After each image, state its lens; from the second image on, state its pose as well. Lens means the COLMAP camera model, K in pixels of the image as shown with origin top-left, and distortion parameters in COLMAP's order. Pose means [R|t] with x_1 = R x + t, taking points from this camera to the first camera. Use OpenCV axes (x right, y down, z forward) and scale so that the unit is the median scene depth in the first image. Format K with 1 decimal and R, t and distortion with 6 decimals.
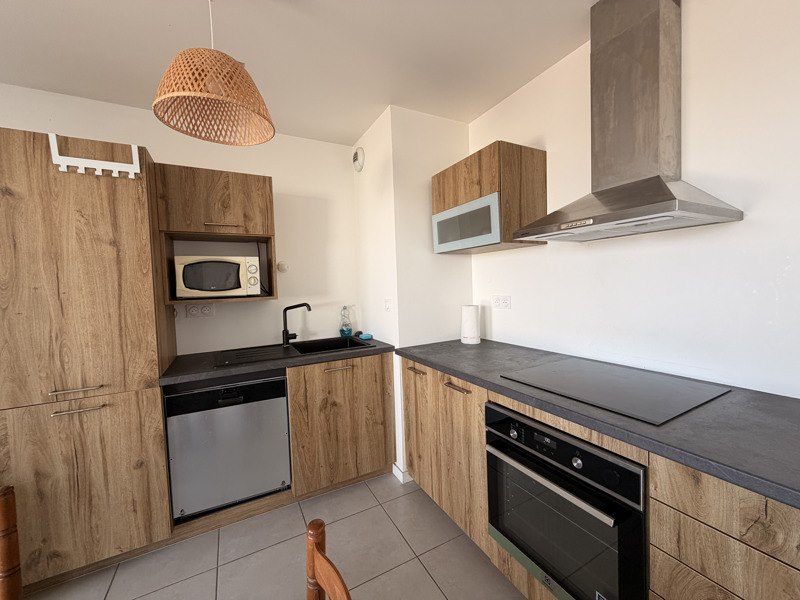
lens RADIAL K [[318.5, 0, 398.9], [0, 318.5, 299.4], [0, 0, 1]] dist [0.003453, 0.000397]
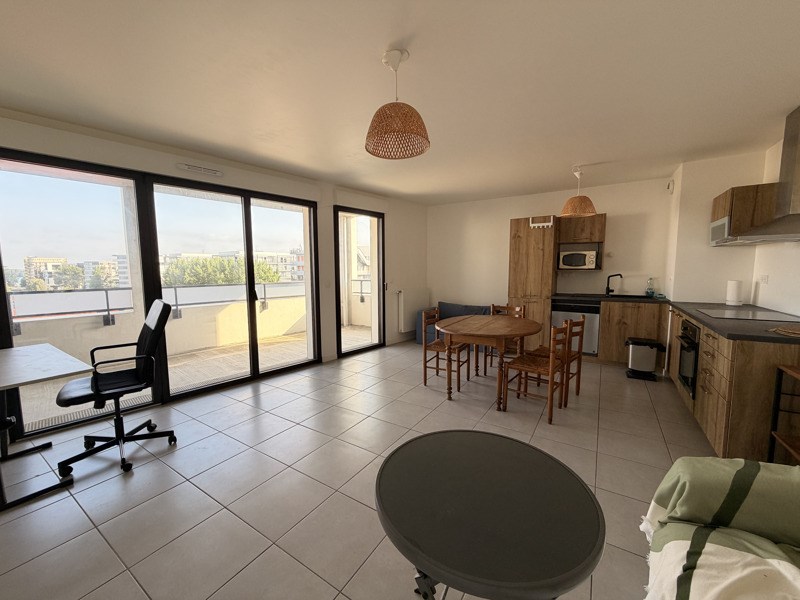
lens RADIAL K [[318.5, 0, 396.9], [0, 318.5, 301.6], [0, 0, 1]] dist [0.003453, 0.000397]
pose [[0.491713, 0.122760, -0.862060, 0.840722], [-0.050074, 0.992360, 0.112754, 0.032167], [0.869316, -0.012276, 0.494104, -1.306194]]
